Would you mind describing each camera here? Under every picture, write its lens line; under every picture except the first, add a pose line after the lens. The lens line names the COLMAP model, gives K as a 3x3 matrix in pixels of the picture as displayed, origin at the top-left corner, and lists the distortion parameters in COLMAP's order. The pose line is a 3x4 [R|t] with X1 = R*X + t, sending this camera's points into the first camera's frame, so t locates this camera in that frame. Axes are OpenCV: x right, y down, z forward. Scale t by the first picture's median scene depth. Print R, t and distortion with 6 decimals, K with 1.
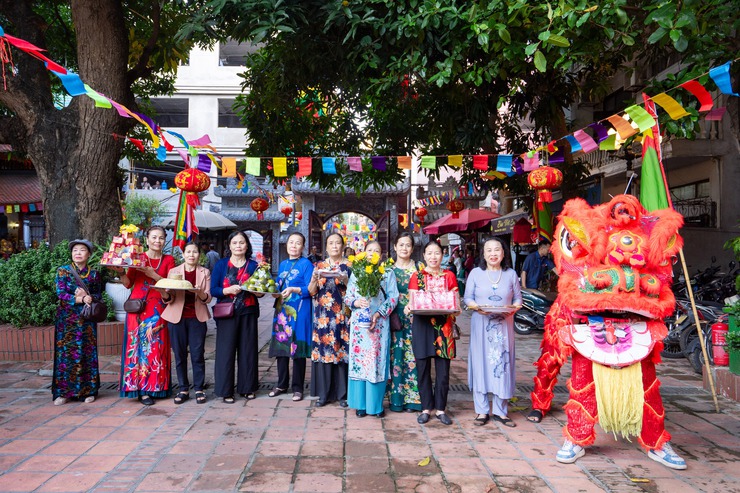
lens RADIAL K [[624.2, 0, 341.5], [0, 624.2, 241.9], [0, 0, 1]] dist [0.064041, 0.002800]
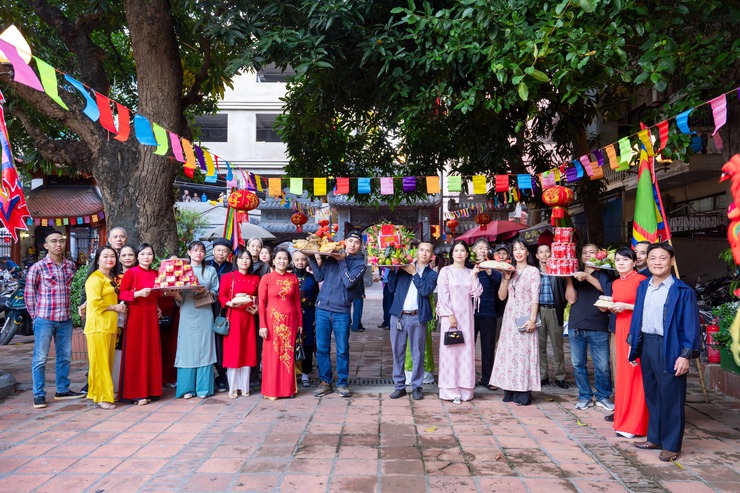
lens RADIAL K [[619.6, 0, 370.0], [0, 619.6, 246.5], [0, 0, 1]] dist [0.063464, -0.001037]
pose [[0.999950, -0.003353, -0.009459, -0.000324], [0.003274, 0.999960, -0.008373, -0.001829], [0.009487, 0.008342, 0.999920, -0.054880]]
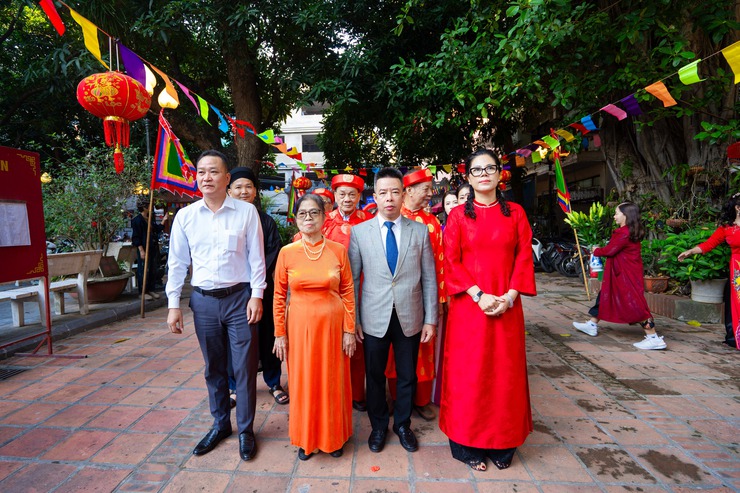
lens RADIAL K [[385.8, 0, 346.9], [0, 385.8, 241.8], [0, 0, 1]] dist [-0.025998, 0.002529]
pose [[0.996806, -0.020670, -0.077140, -0.011684], [0.024854, 0.998249, 0.053683, 0.007274], [0.075896, -0.055428, 0.995574, -0.063284]]
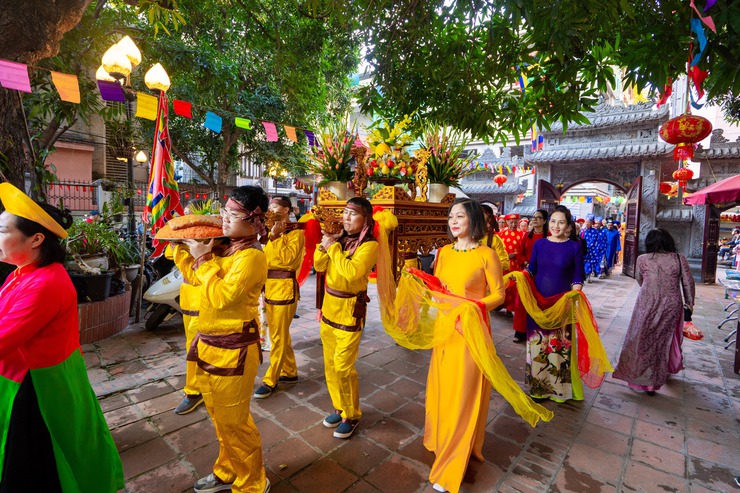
lens RADIAL K [[385.8, 0, 346.9], [0, 385.8, 241.8], [0, 0, 1]] dist [-0.025998, 0.002529]
pose [[0.765085, 0.058017, -0.641310, 0.169226], [-0.012583, 0.997090, 0.075192, 0.002061], [0.643806, -0.049459, 0.763589, 0.615704]]
